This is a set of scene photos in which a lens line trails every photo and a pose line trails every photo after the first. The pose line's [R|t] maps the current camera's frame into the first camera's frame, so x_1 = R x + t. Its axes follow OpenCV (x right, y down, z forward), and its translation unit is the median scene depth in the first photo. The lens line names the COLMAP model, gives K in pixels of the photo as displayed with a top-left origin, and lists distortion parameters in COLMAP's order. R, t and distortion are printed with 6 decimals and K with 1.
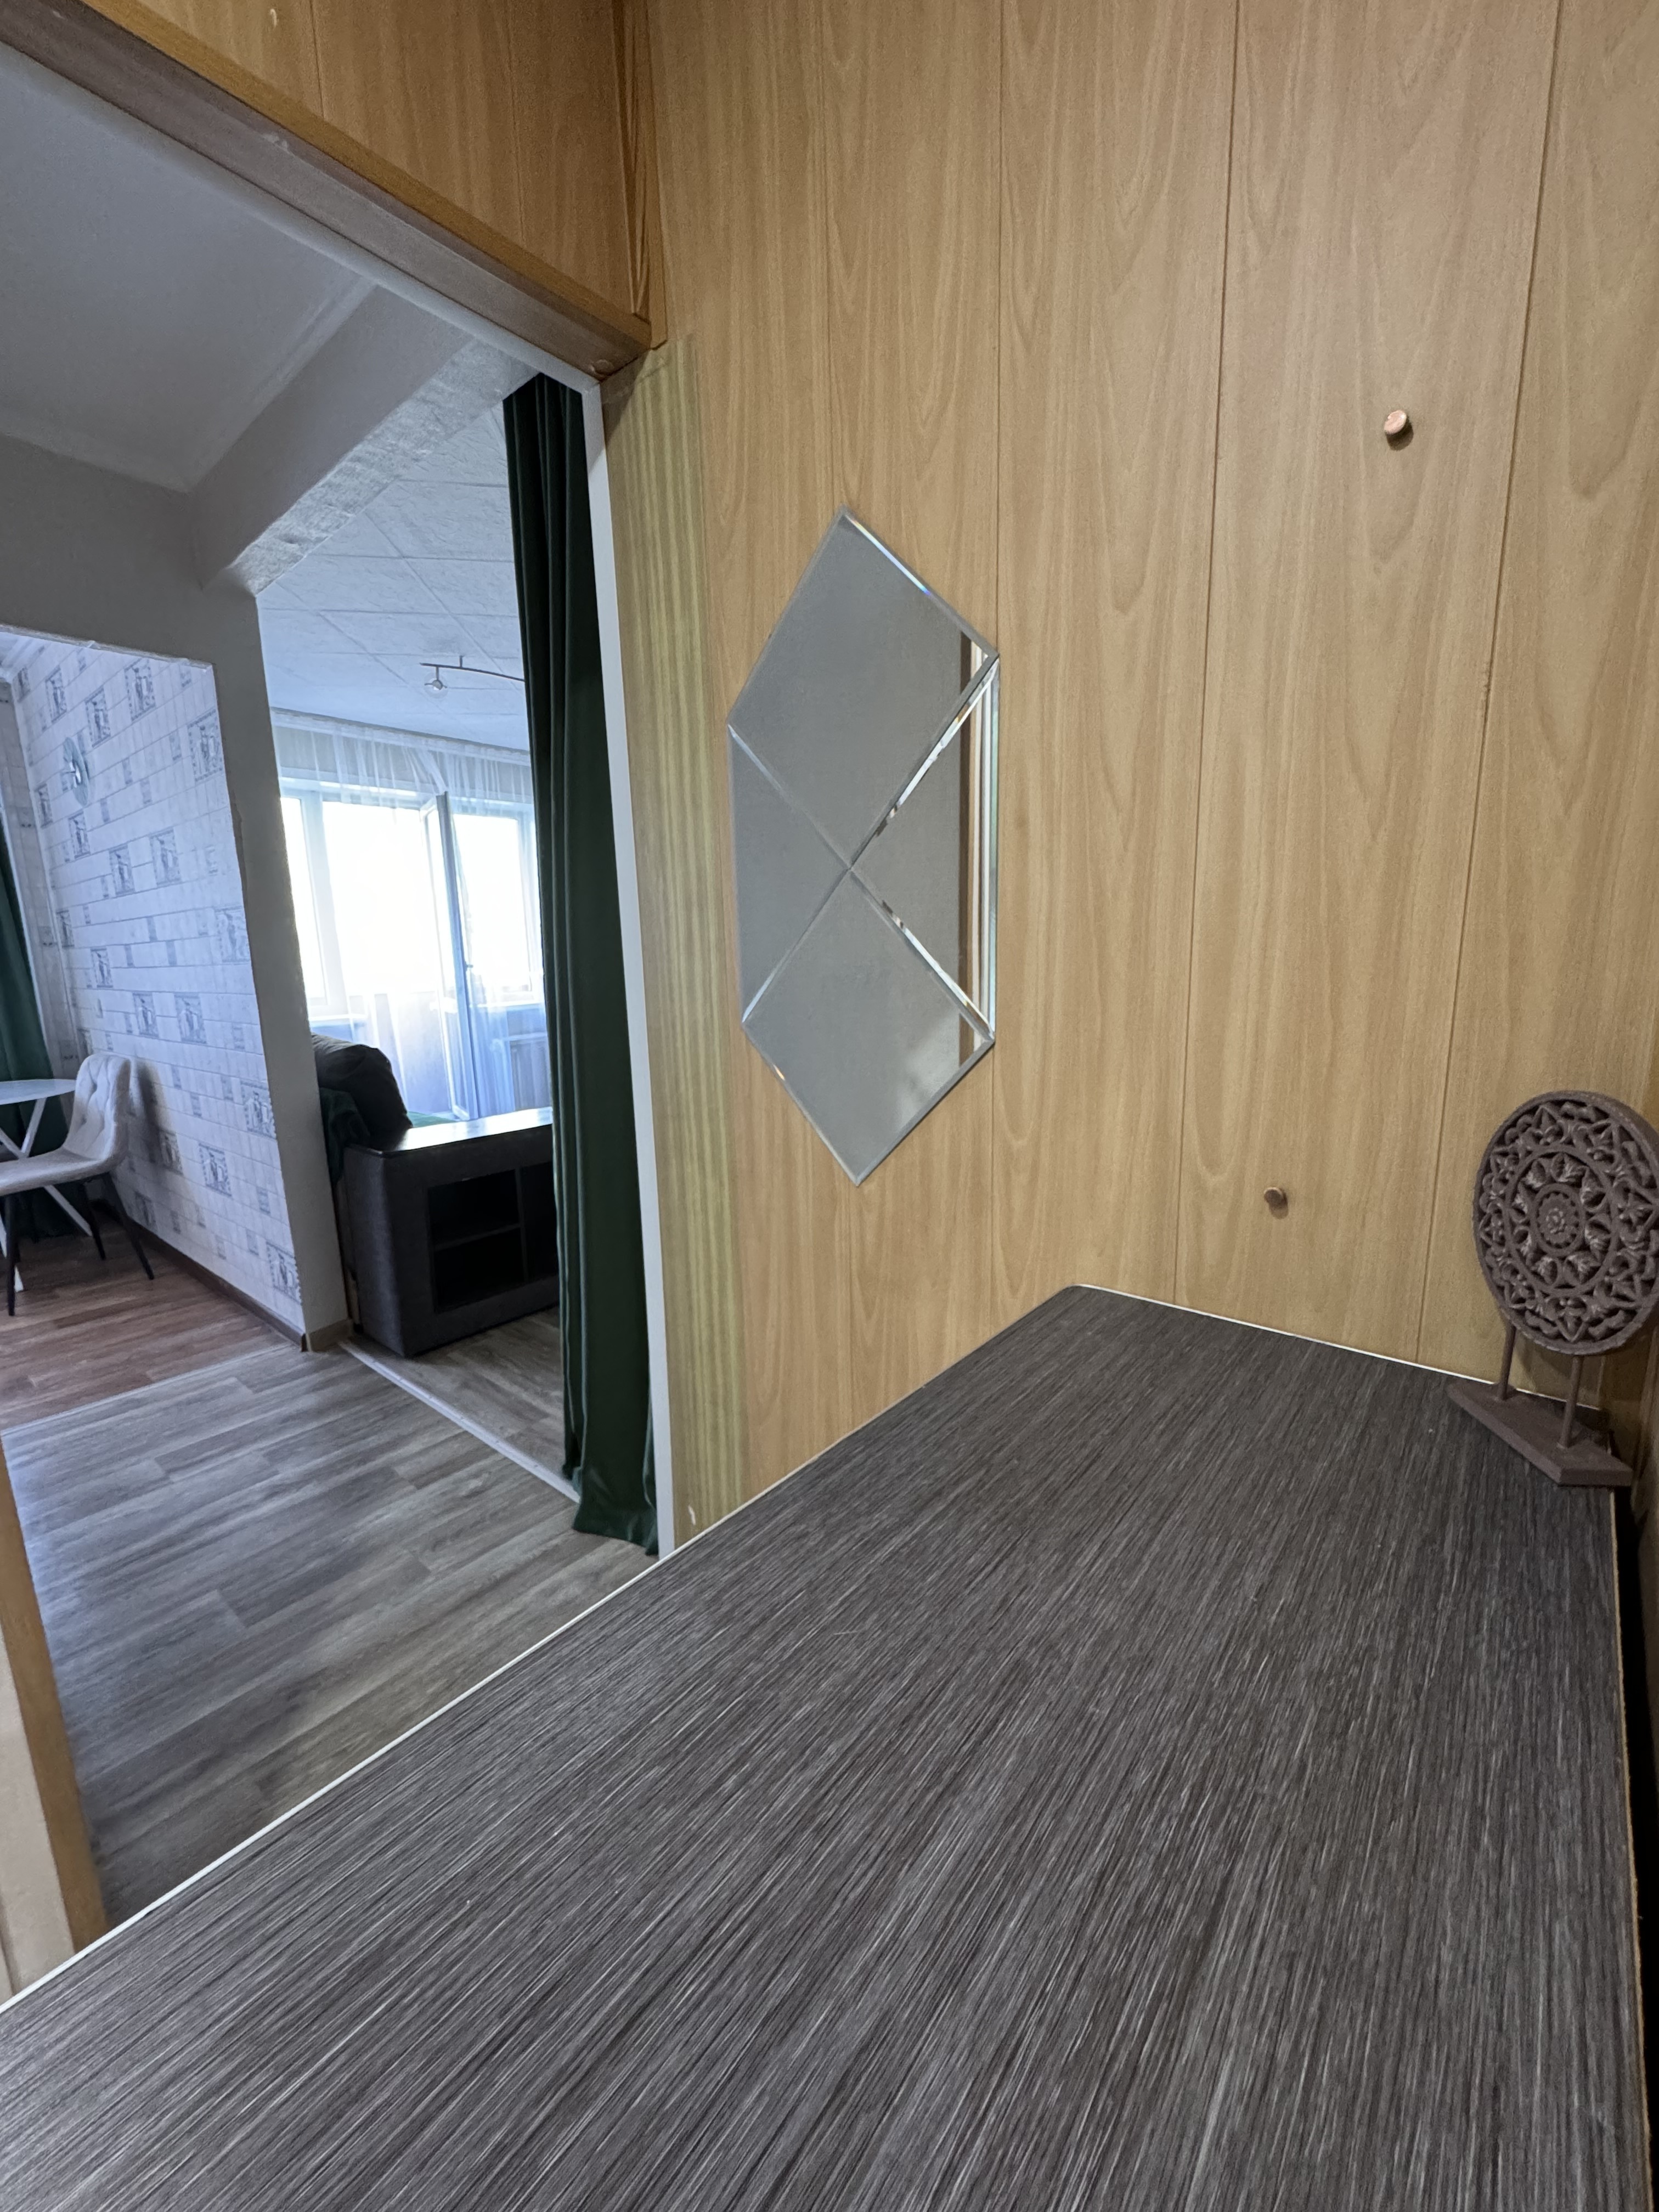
lens RADIAL K [[877.5, 0, 838.5], [0, 877.5, 1108.3], [0, 0, 1]] dist [-0.003937, 0.000222]
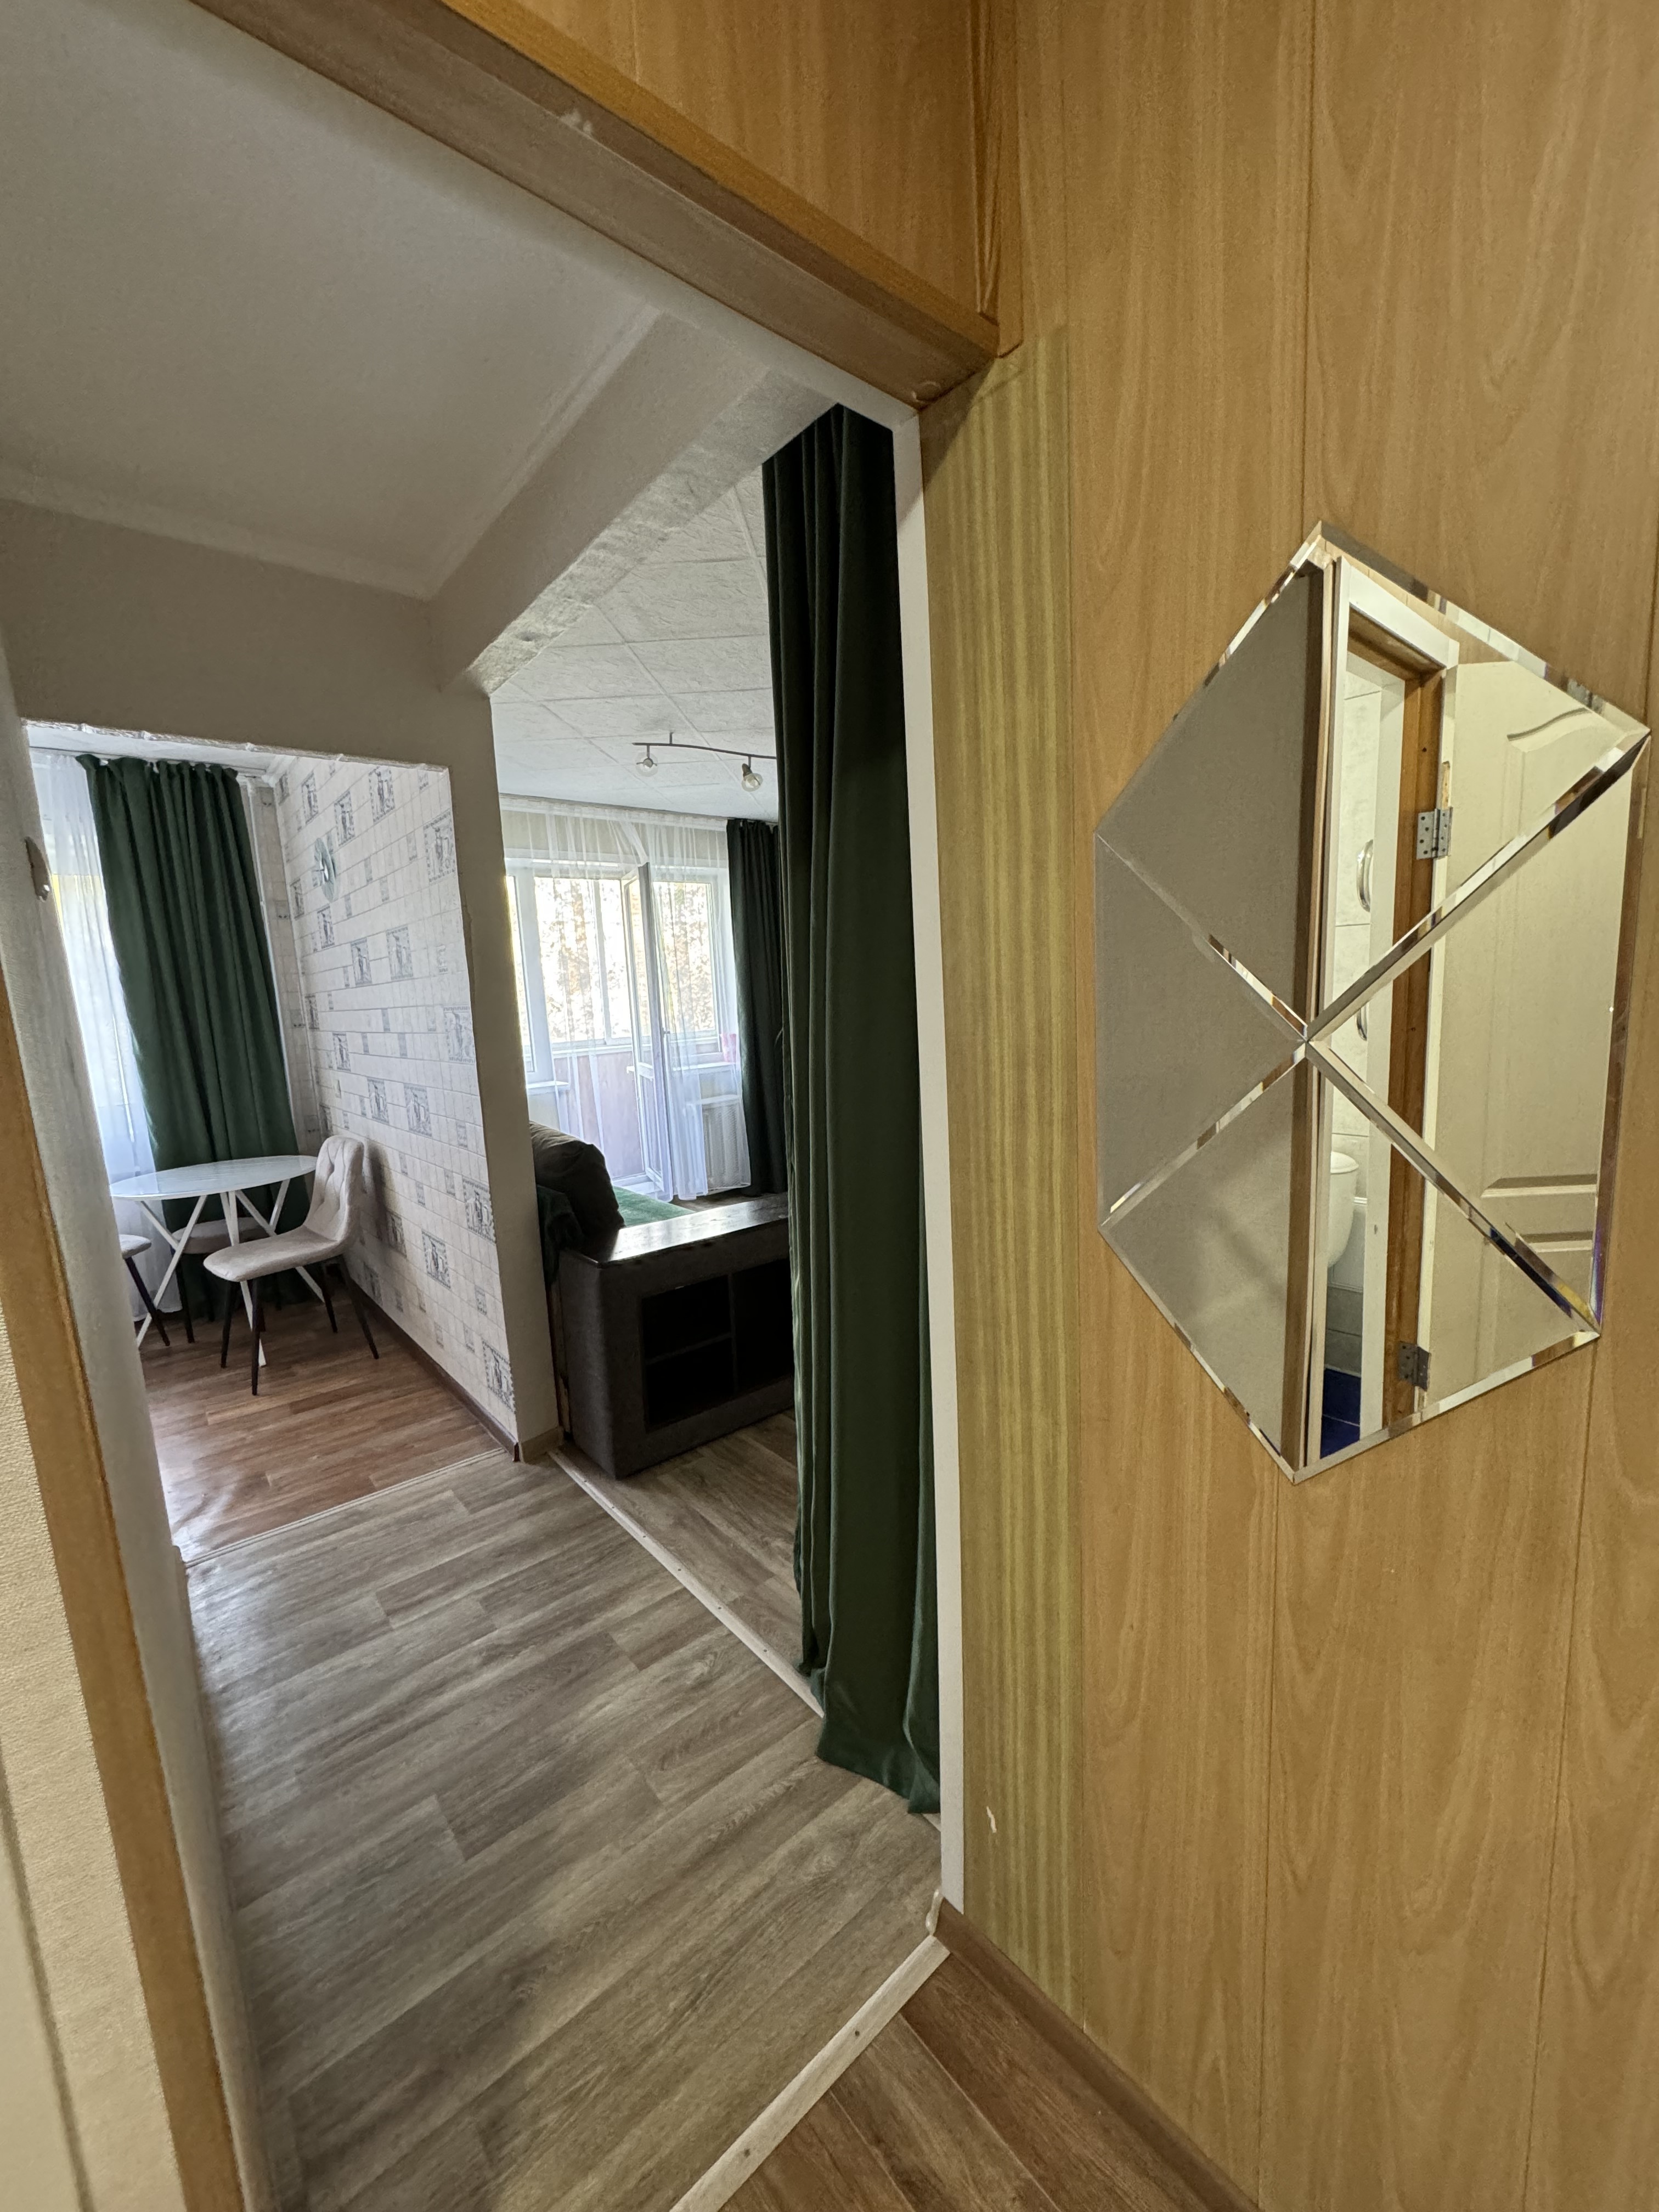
lens RADIAL K [[877.5, 0, 838.7], [0, 877.5, 1109.1], [0, 0, 1]] dist [-0.003937, 0.000222]
pose [[0.983598, 0.000683, -0.180373, -0.183057], [-0.007344, 0.999315, -0.036267, -0.157301], [0.180225, 0.036997, 0.982929, 0.213830]]
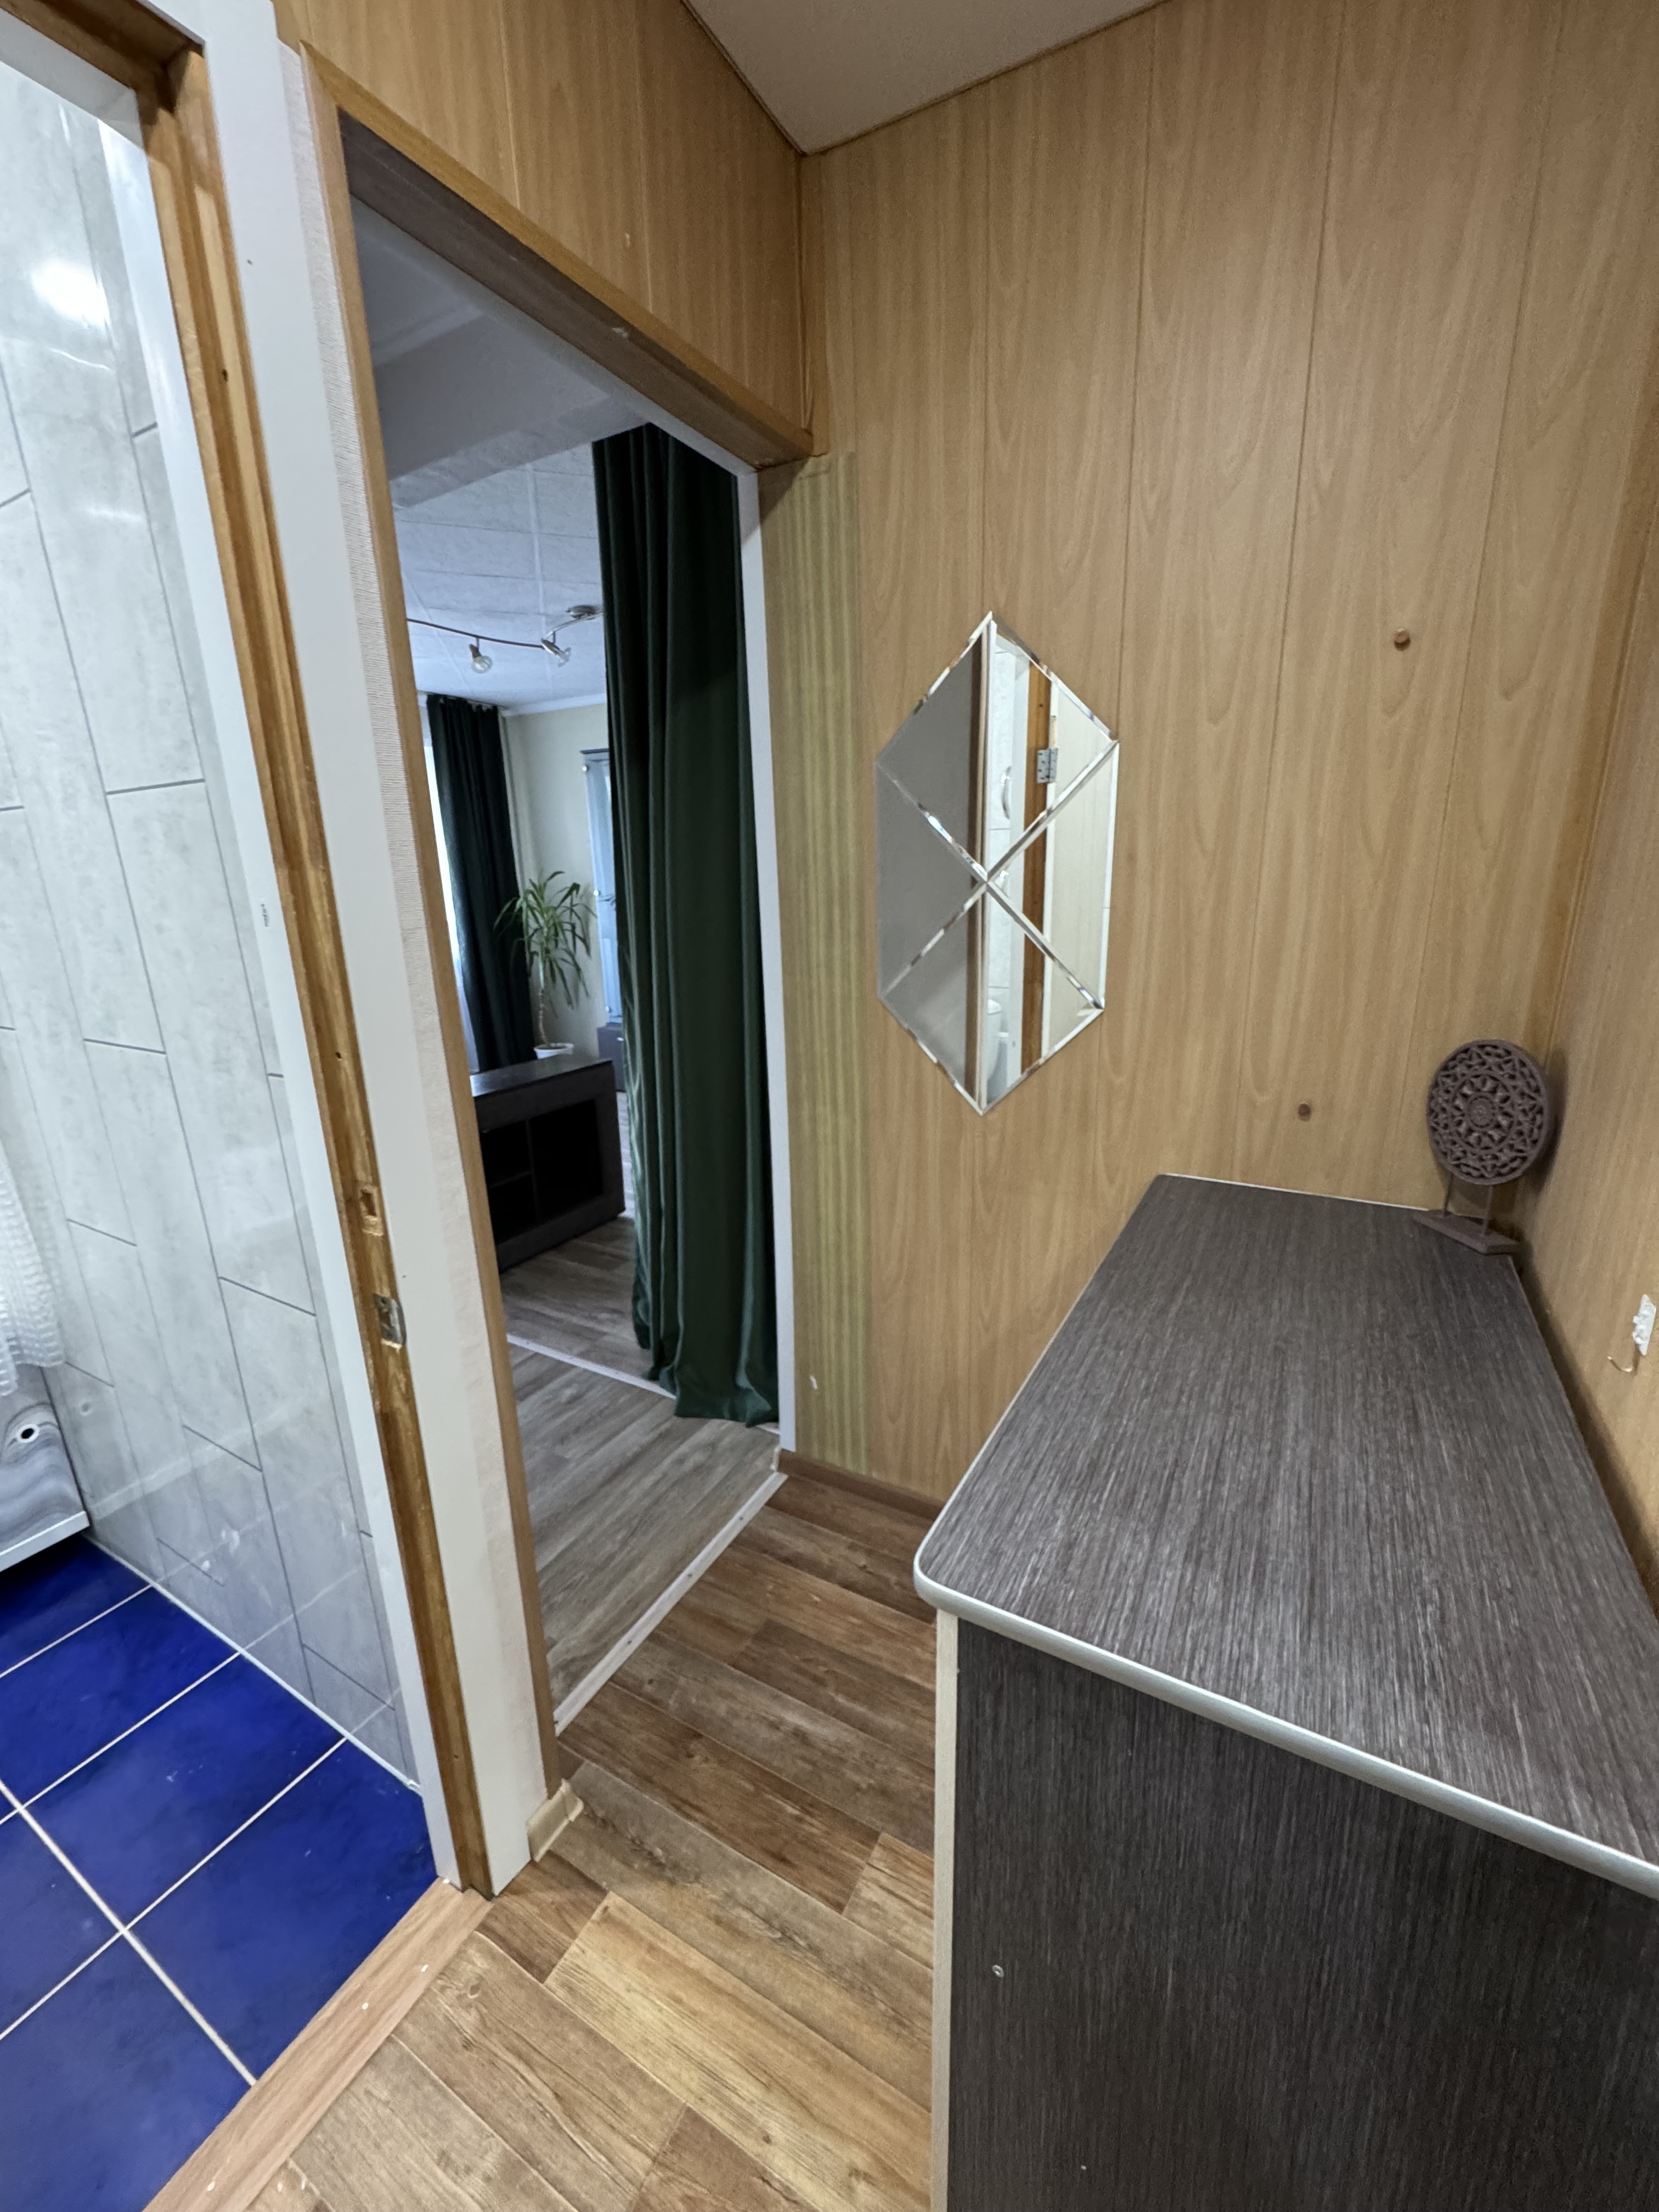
lens RADIAL K [[877.5, 0, 837.3], [0, 877.5, 1107.1], [0, 0, 1]] dist [-0.003937, 0.000222]
pose [[0.984211, -0.048689, 0.170169, -0.376501], [0.035880, 0.996342, 0.077554, -0.033297], [-0.173322, -0.070224, 0.982358, -0.255947]]
